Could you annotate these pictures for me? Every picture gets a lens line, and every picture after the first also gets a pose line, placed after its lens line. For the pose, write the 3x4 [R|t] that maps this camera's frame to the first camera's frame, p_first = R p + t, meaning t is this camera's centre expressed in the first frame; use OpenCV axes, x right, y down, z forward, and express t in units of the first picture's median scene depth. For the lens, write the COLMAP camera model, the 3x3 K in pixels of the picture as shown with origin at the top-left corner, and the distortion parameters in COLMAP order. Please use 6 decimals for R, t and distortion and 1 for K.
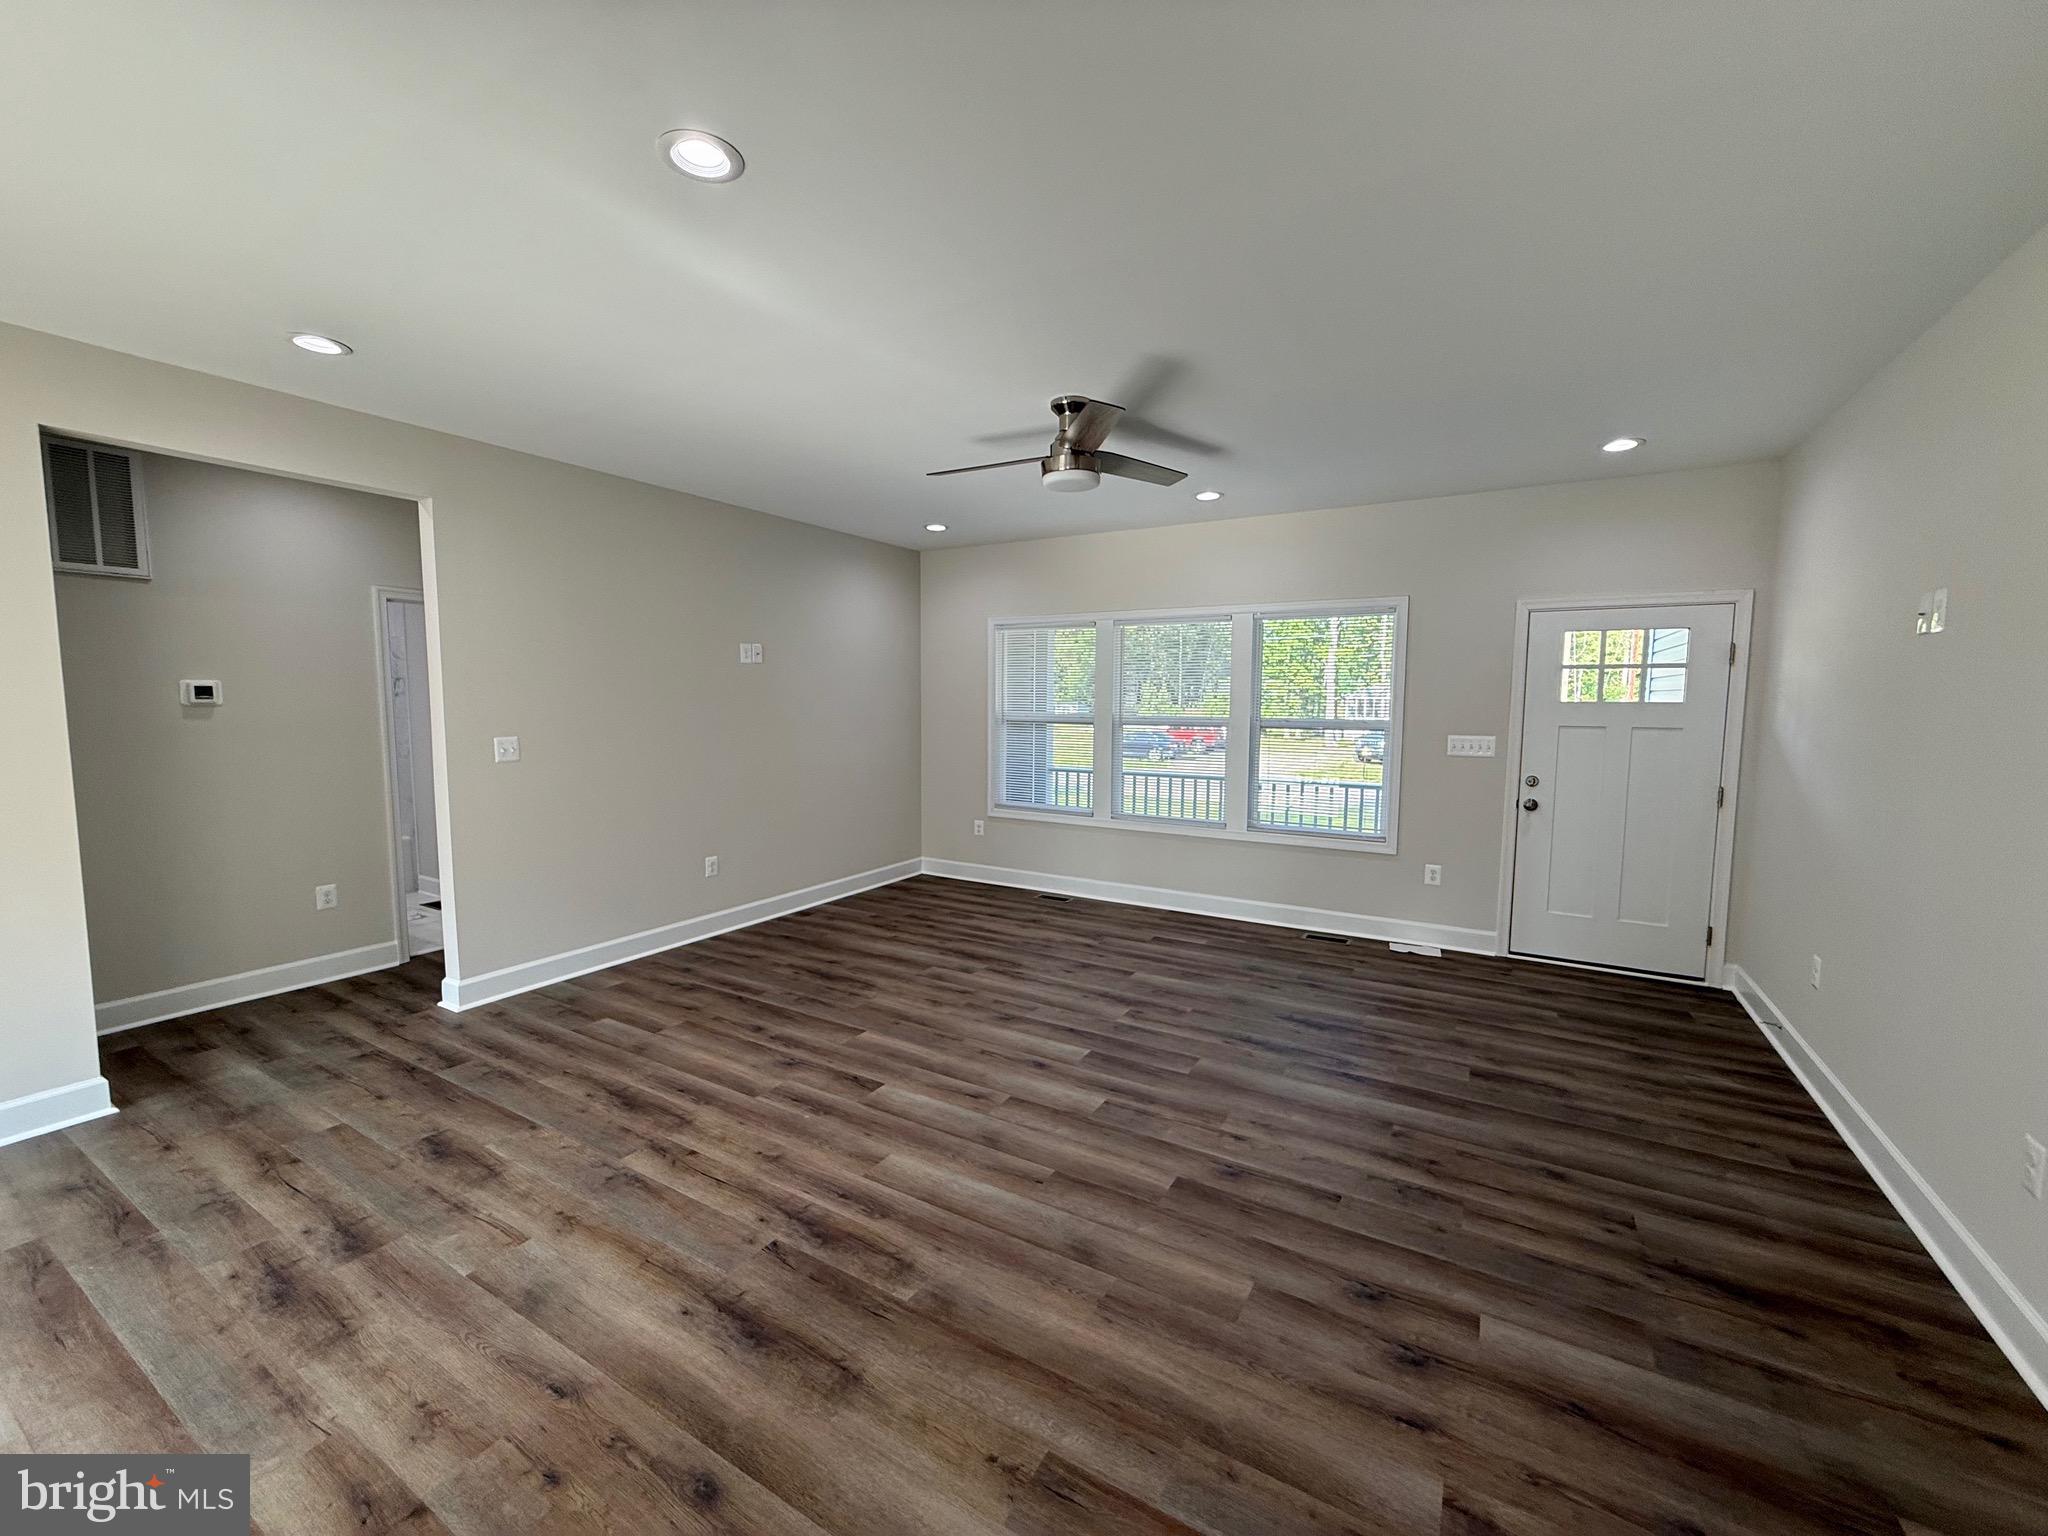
lens RADIAL K [[816.1, 0, 1020.0], [0, 816.1, 767.9], [0, 0, 1]] dist [0.001212, -0.000237]
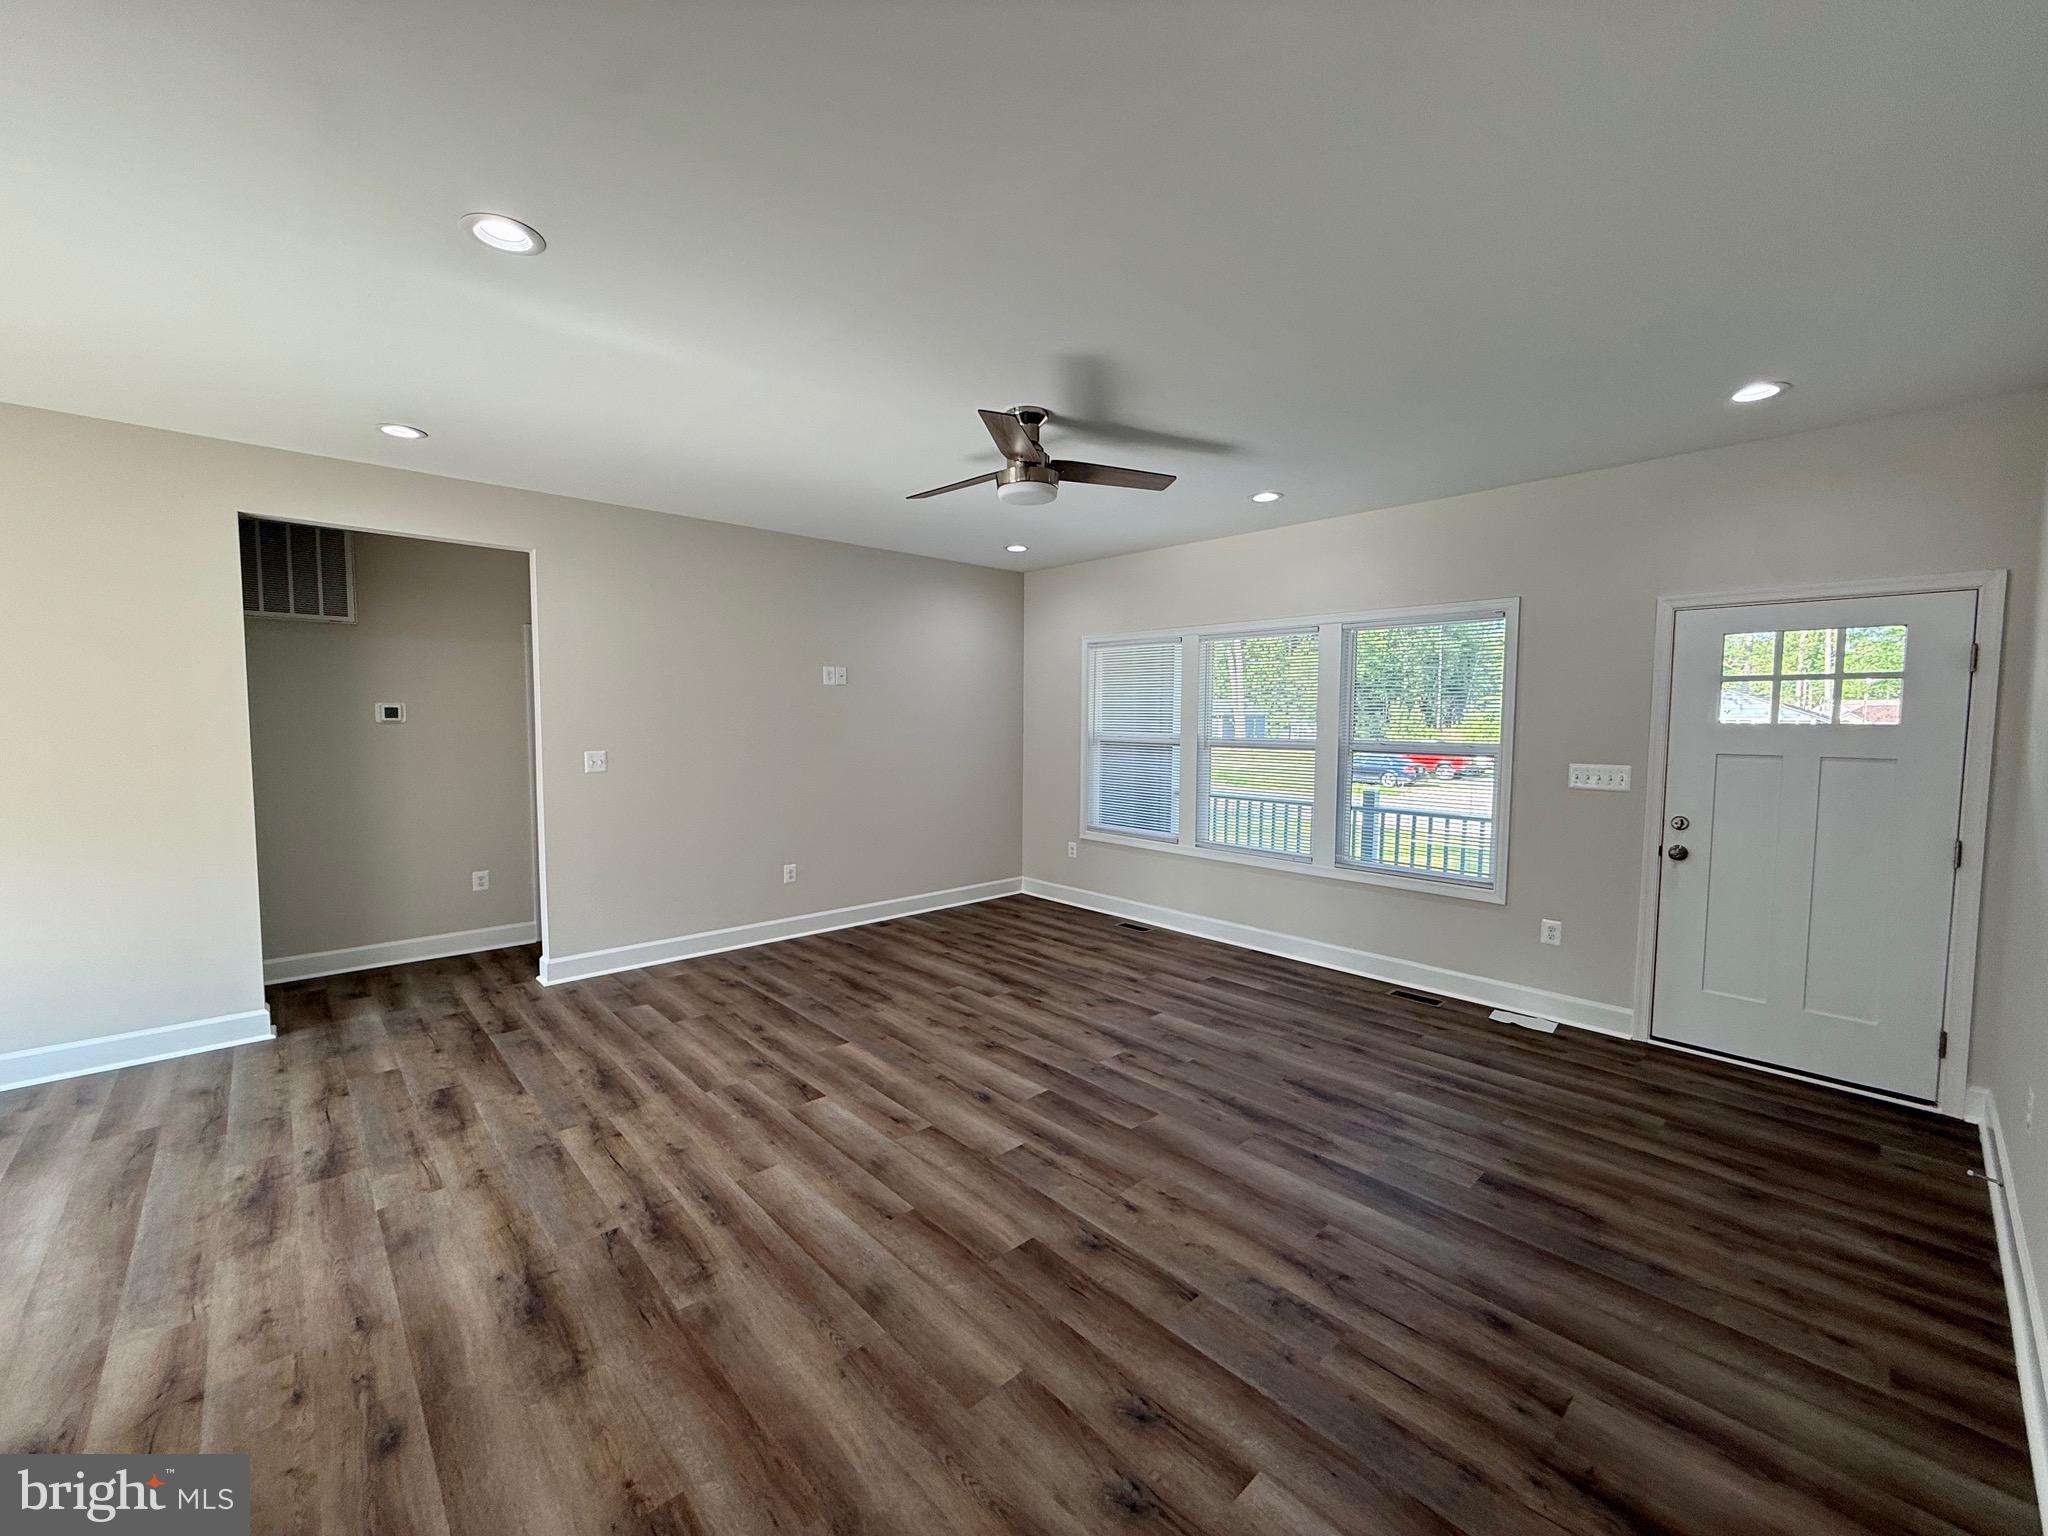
lens RADIAL K [[816.1, 0, 1020.3], [0, 816.1, 766.2], [0, 0, 1]] dist [0.001212, -0.000237]
pose [[0.958502, 0.017735, -0.284535, 0.319291], [-0.025325, 0.999414, -0.023018, -0.005664], [0.283960, 0.029269, 0.958389, 0.075062]]
